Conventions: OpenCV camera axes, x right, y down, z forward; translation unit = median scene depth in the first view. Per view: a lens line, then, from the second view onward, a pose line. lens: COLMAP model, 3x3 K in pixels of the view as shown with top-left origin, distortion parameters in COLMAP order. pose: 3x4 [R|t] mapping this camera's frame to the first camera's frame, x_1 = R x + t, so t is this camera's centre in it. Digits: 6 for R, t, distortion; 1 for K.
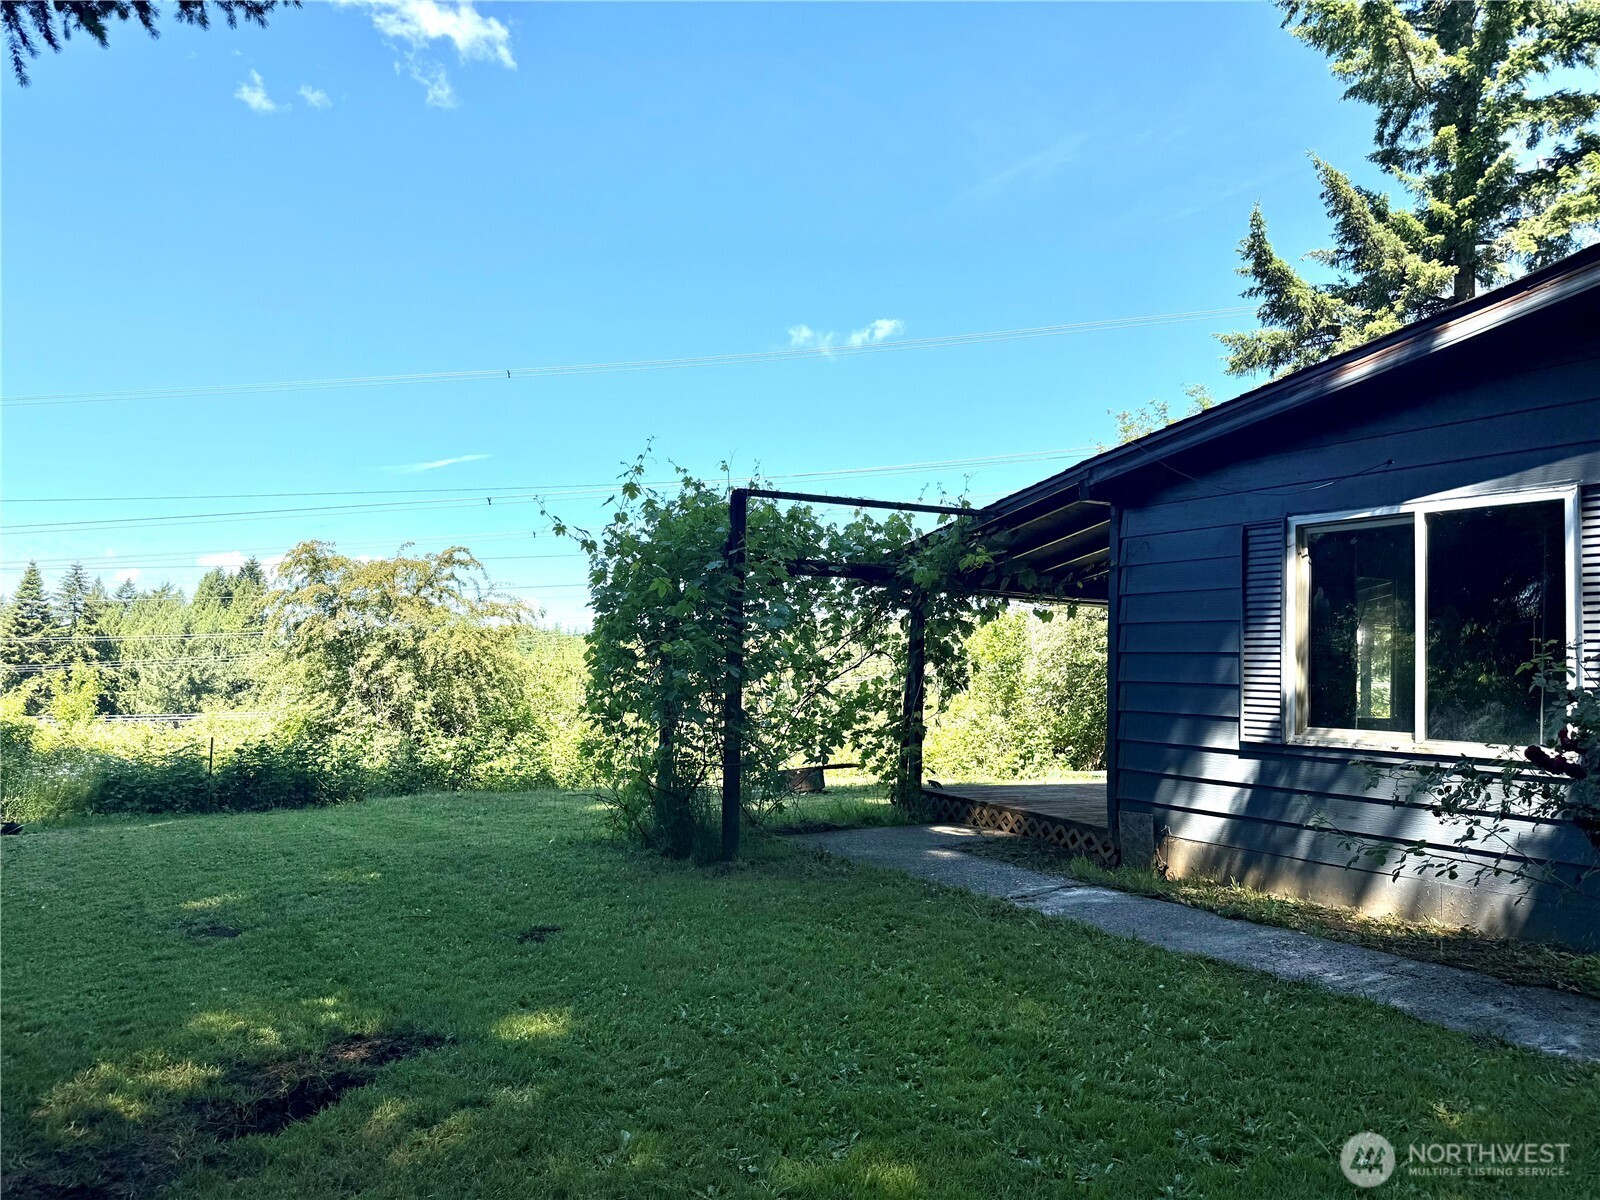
lens RADIAL K [[1119.9, 0, 798.0], [0, 1119.9, 607.6], [0, 0, 1]] dist [0.043775, -0.050713]
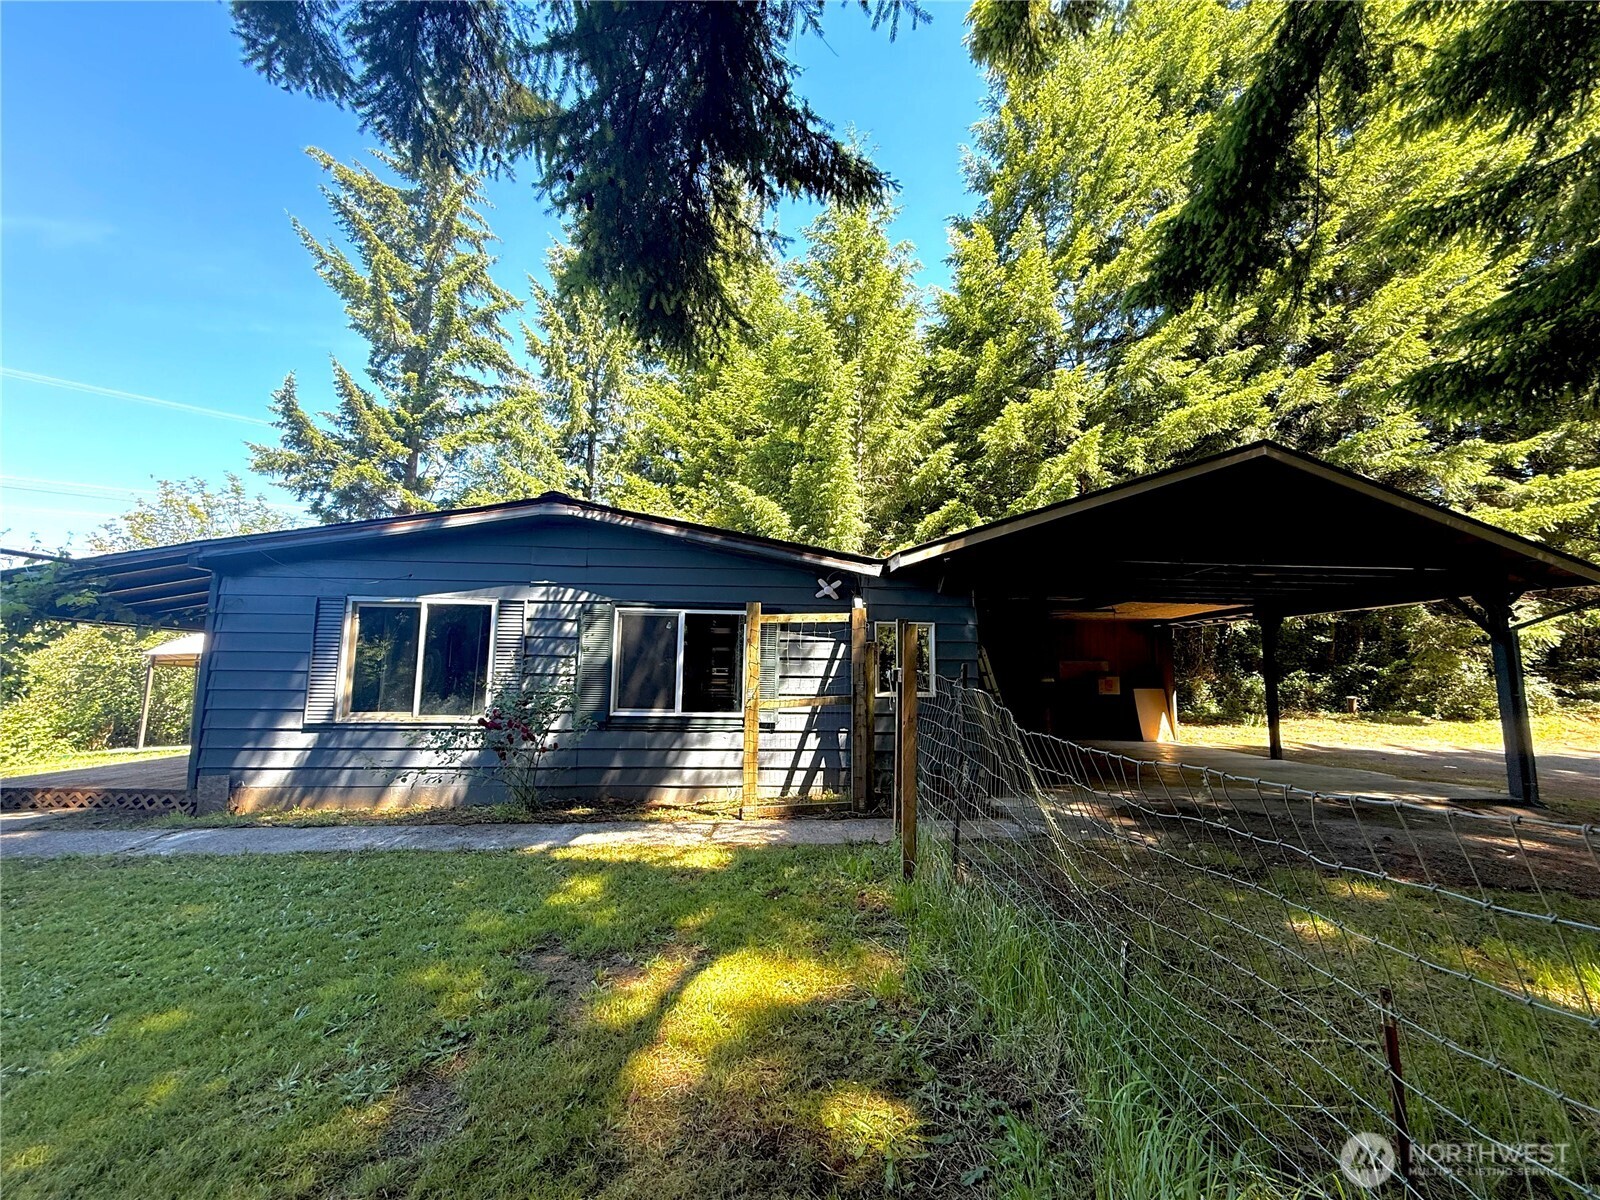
lens RADIAL K [[636.3, 0, 794.9], [0, 636.3, 605.3], [0, 0, 1]] dist [-0.002098, 0.001098]
pose [[0.442395, 0.077639, 0.893453, -0.106087], [-0.047139, 0.996882, -0.063286, -0.023207], [-0.895581, -0.014119, 0.444675, -0.062495]]
